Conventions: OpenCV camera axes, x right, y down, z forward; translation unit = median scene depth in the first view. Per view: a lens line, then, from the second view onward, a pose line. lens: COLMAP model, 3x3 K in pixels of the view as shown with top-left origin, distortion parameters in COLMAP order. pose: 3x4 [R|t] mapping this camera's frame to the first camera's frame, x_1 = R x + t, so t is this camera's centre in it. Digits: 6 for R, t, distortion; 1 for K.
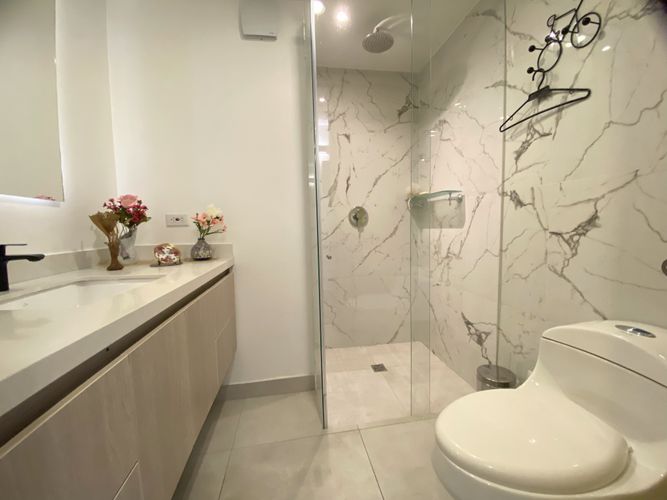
lens RADIAL K [[269.4, 0, 329.2], [0, 269.4, 249.7], [0, 0, 1]] dist [0.008798, -0.014422]
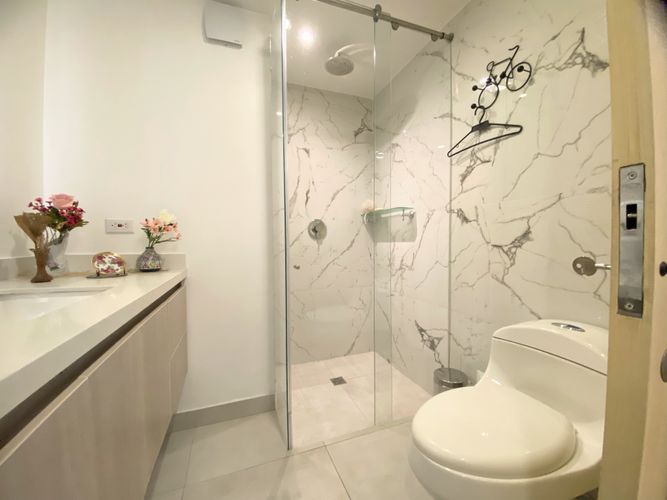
lens RADIAL K [[269.4, 0, 330.1], [0, 269.4, 249.6], [0, 0, 1]] dist [0.008798, -0.014422]
pose [[0.979967, 0.012135, 0.198788, -0.080676], [-0.000736, 0.998356, -0.057316, 0.019868], [-0.199157, 0.056022, 0.978365, 0.010273]]
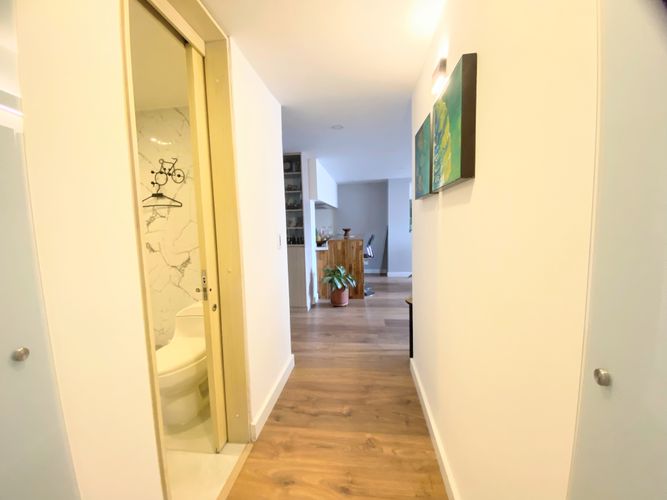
lens RADIAL K [[269.4, 0, 332.2], [0, 269.4, 249.9], [0, 0, 1]] dist [0.008798, -0.014422]
pose [[0.262729, -0.062147, 0.962866, -0.733238], [0.097568, 0.994520, 0.037567, -0.132721], [-0.959924, 0.084075, 0.267353, -0.648812]]
